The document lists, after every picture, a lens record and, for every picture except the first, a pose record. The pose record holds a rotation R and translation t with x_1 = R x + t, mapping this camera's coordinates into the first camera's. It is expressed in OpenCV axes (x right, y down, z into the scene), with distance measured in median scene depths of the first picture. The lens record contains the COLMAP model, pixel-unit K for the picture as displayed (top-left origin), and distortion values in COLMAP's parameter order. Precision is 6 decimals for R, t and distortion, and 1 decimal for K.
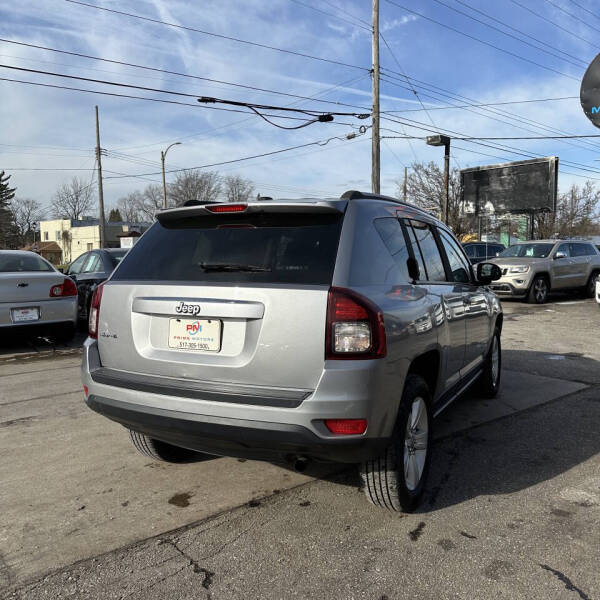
lens RADIAL K [[559.1, 0, 299.6], [0, 559.1, 297.3], [0, 0, 1]] dist [0.109355, -0.192379]
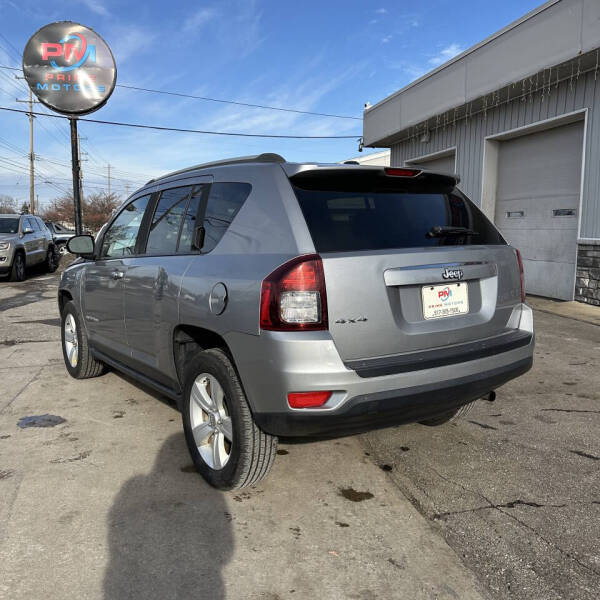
lens RADIAL K [[559.1, 0, 299.6], [0, 559.1, 297.3], [0, 0, 1]] dist [0.109355, -0.192379]
pose [[0.460241, -0.107566, 0.881254, -0.152165], [0.073138, 0.993853, 0.083114, -0.005203], [-0.884777, 0.026201, 0.465278, 0.098843]]
